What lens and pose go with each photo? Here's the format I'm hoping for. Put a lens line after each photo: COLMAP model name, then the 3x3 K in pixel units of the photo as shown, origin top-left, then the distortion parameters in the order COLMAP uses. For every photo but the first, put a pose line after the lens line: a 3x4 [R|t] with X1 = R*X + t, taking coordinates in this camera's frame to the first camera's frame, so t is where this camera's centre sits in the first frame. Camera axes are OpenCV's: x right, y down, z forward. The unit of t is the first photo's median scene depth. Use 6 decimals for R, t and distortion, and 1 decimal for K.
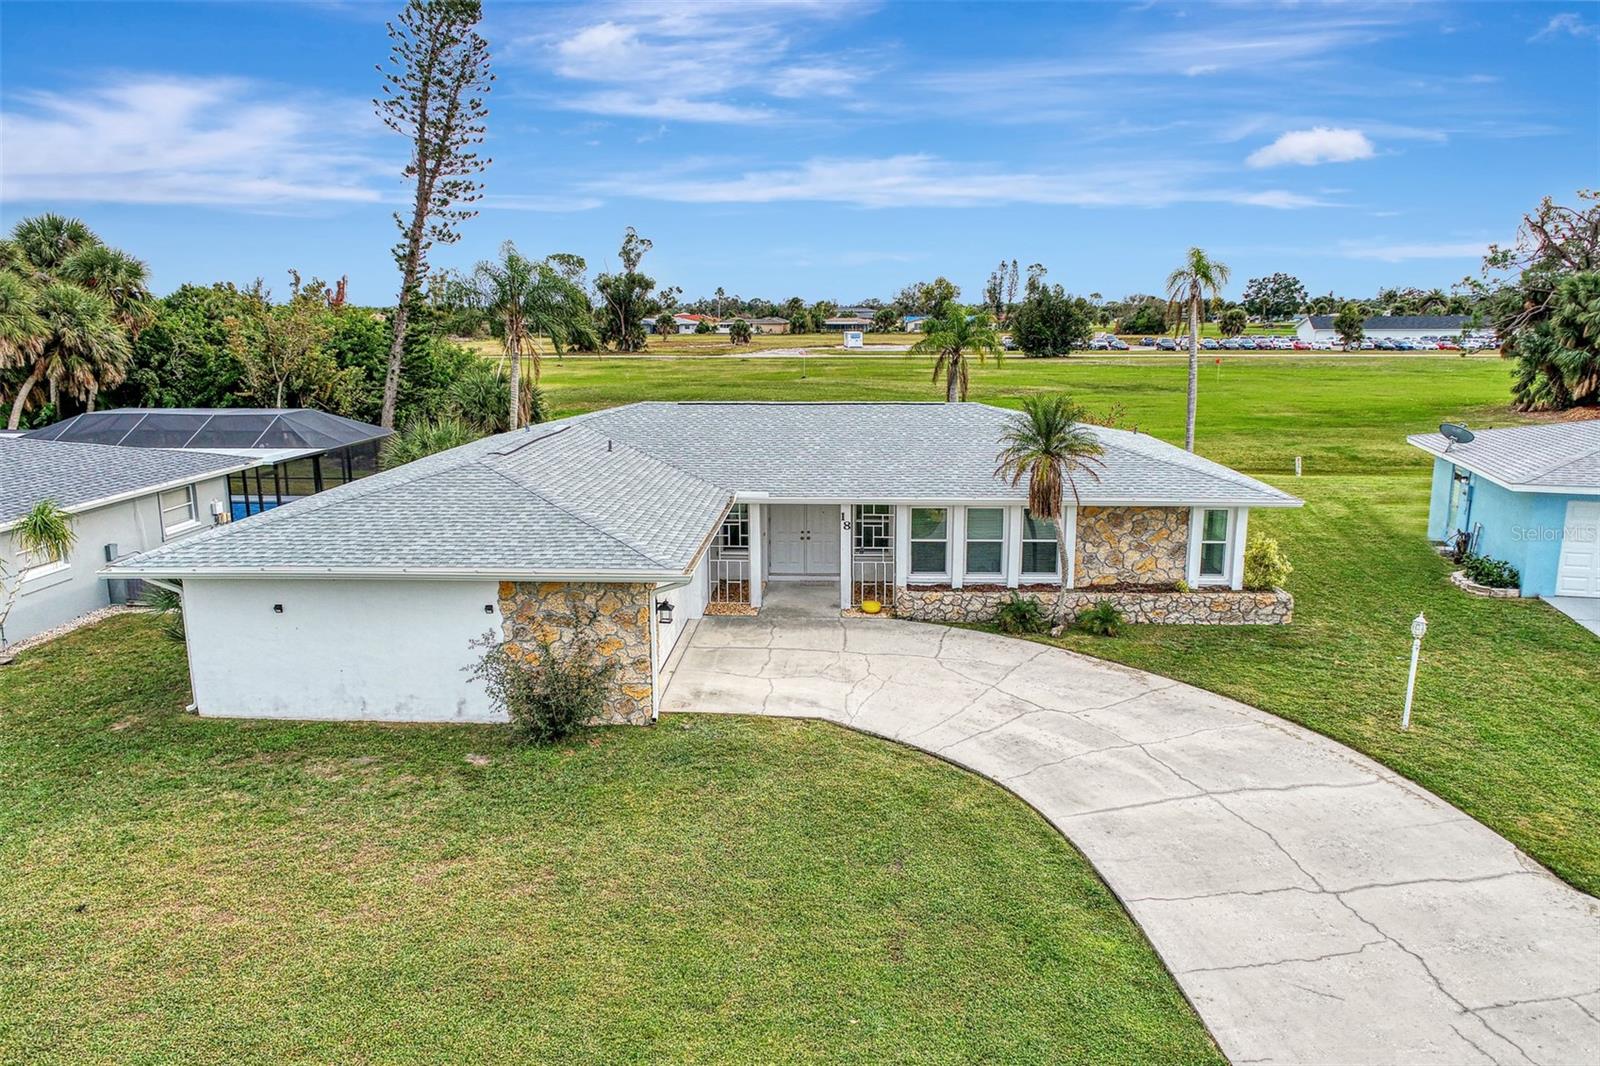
lens RADIAL K [[1091.0, 0, 800.0], [0, 1091.0, 533.0], [0, 0, 1]] dist [-0.013996, 0.002611]
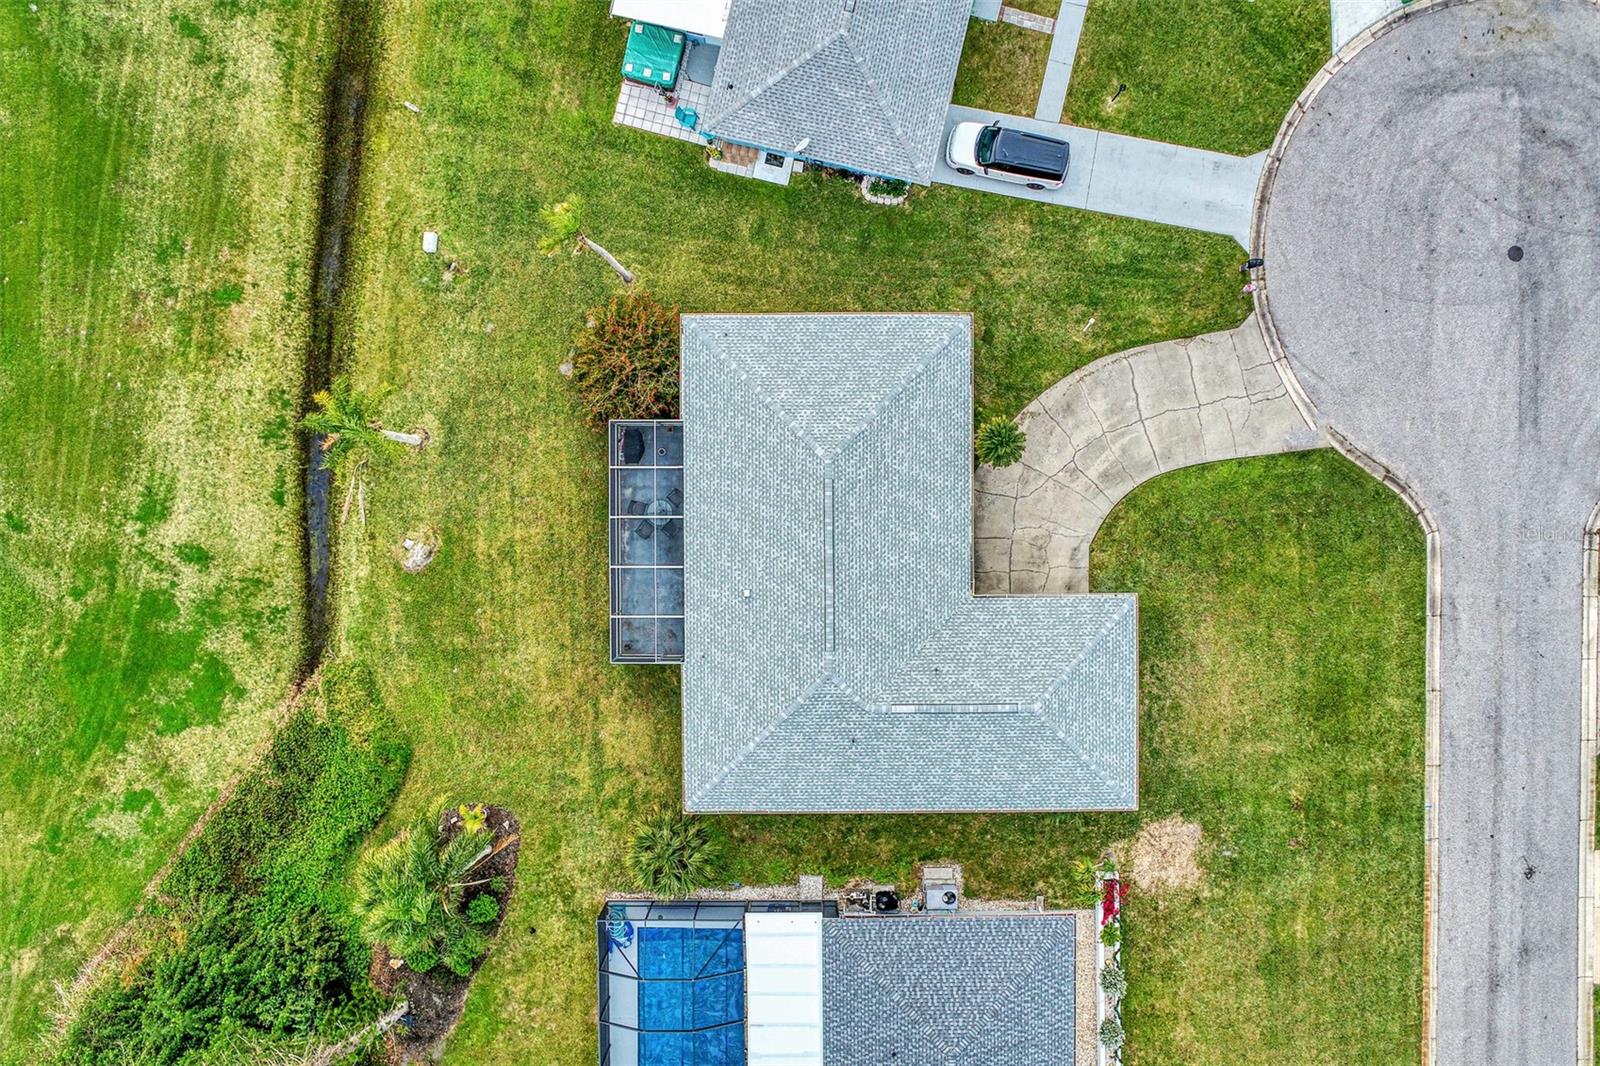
lens RADIAL K [[1091.0, 0, 800.0], [0, 1091.0, 533.0], [0, 0, 1]] dist [-0.013996, 0.002611]
pose [[-0.051585, -0.998636, -0.008017, 0.086677], [0.207295, -0.018559, 0.978102, -2.084296], [-0.976918, 0.048793, 0.207970, 0.909547]]
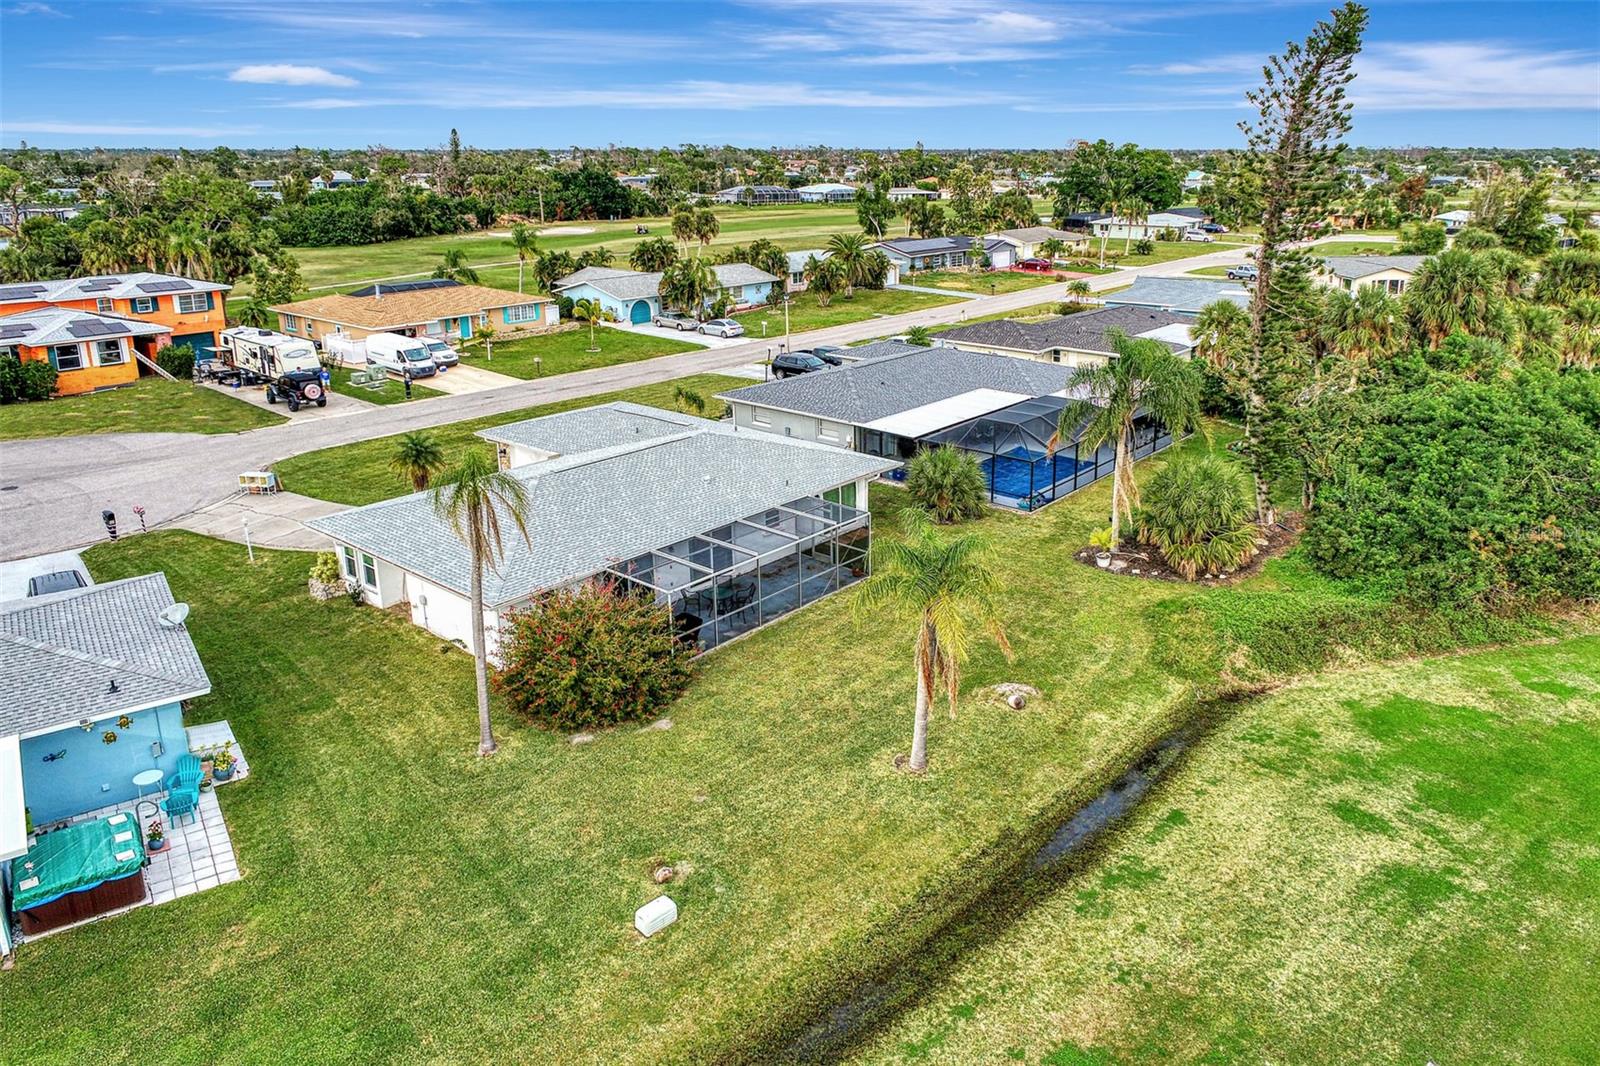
lens RADIAL K [[1087.5, 0, 845.2], [0, 1087.5, 533.1], [0, 0, 1]] dist [-0.006389, -0.001017]
pose [[-0.595436, 0.269795, -0.756747, 1.272855], [-0.161885, 0.882317, 0.441940, -0.941319], [0.786924, 0.385653, -0.481688, 2.555602]]
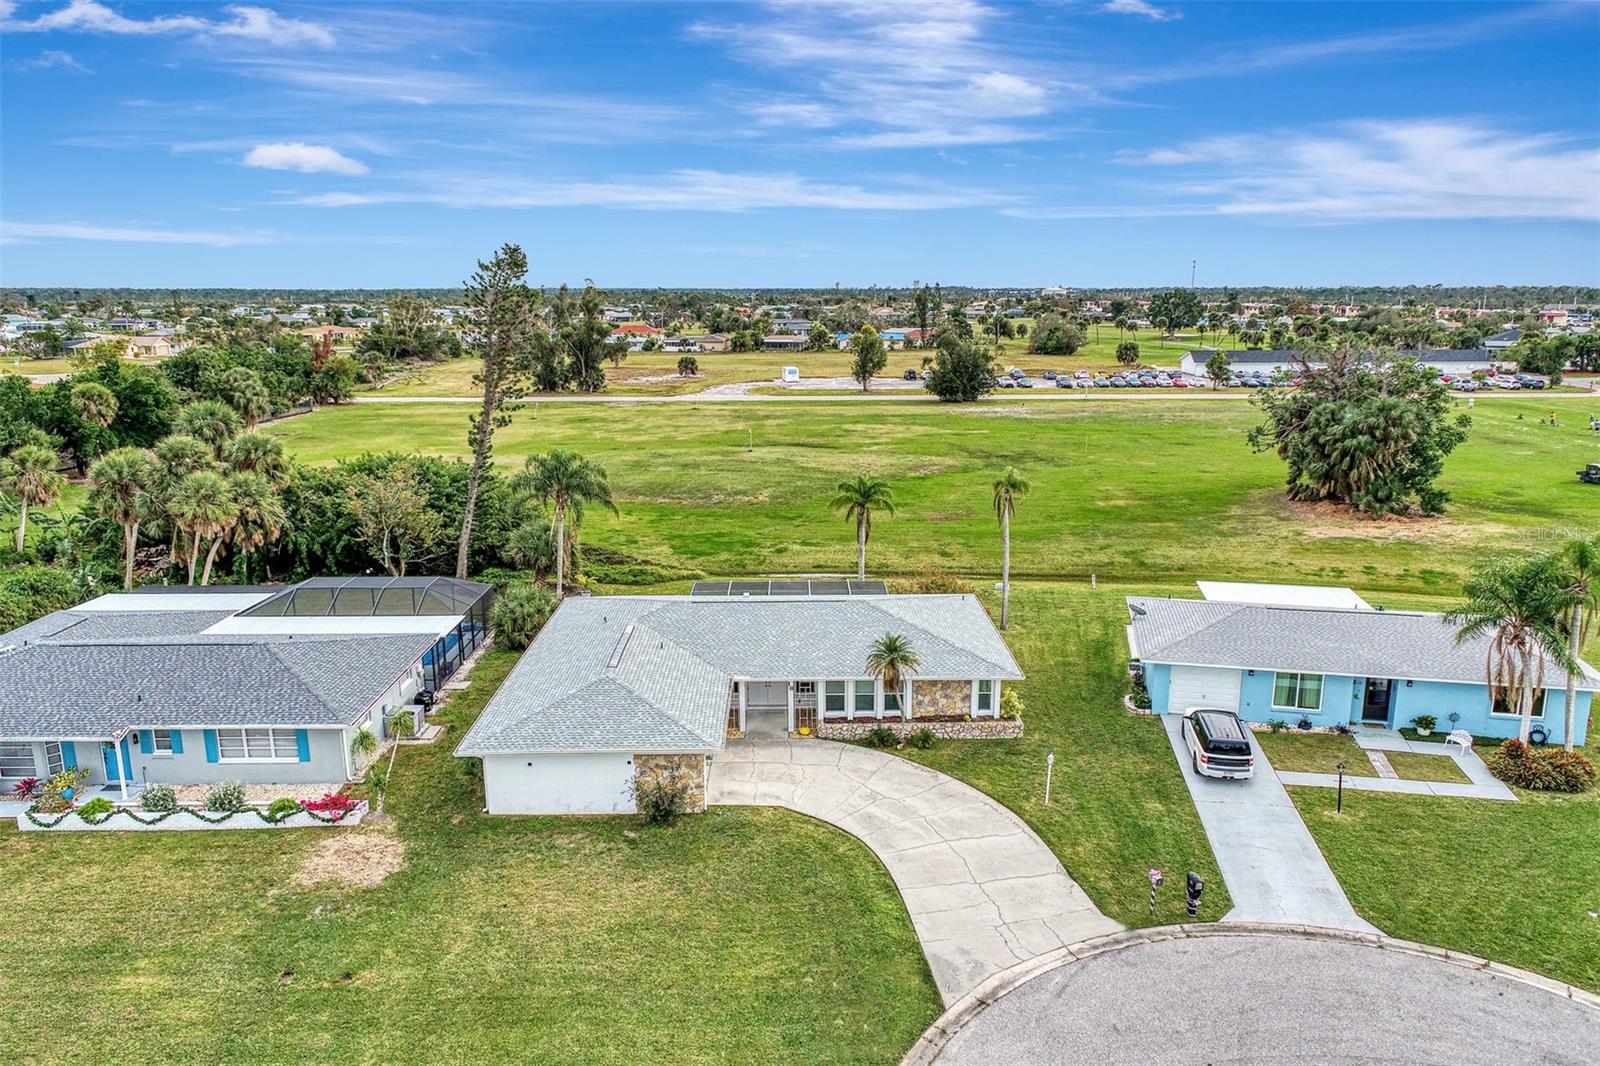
lens RADIAL K [[1074.8, 0, 812.8], [0, 1074.8, 532.3], [0, 0, 1]] dist [-0.018584, 0.005269]
pose [[0.997574, -0.011285, 0.068692, -0.046866], [0.009987, 0.999765, 0.019220, -0.330354], [-0.068893, -0.018487, 0.997453, -0.892956]]
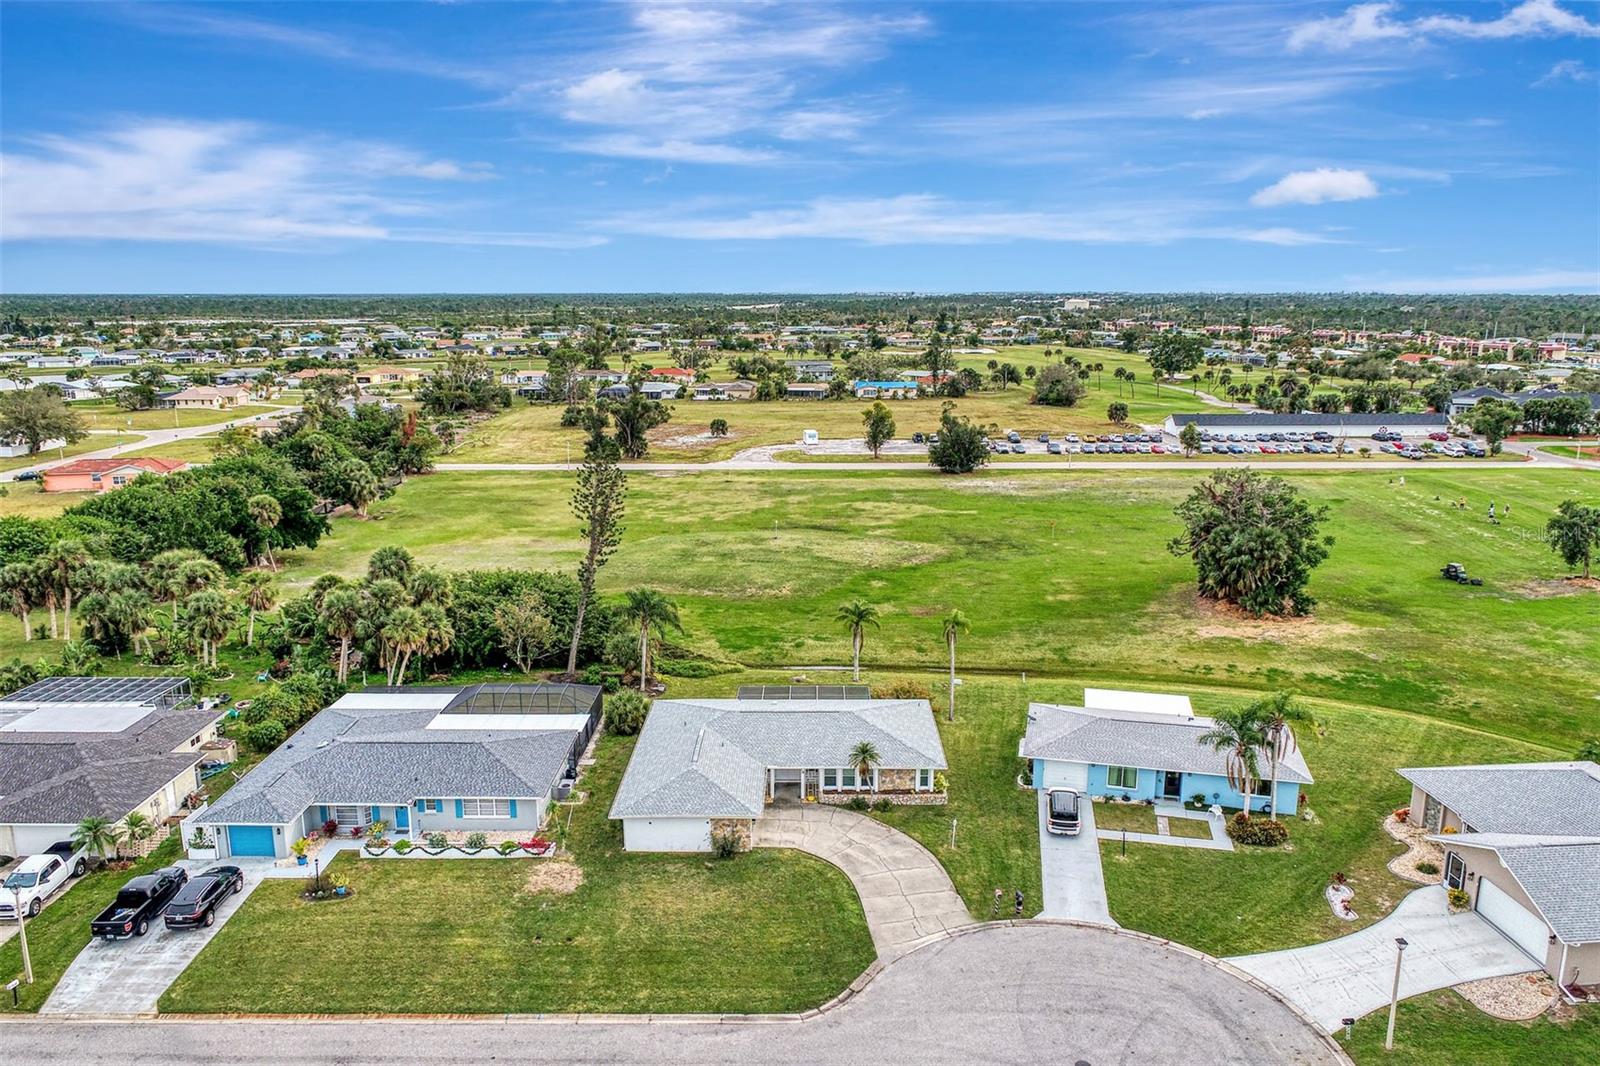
lens RADIAL K [[1074.8, 0, 812.8], [0, 1074.8, 532.3], [0, 0, 1]] dist [-0.018584, 0.005269]
pose [[0.998828, -0.003791, 0.048261, -0.075080], [0.003183, 0.999915, 0.012661, -0.753297], [-0.048305, -0.012493, 0.998755, -2.084503]]
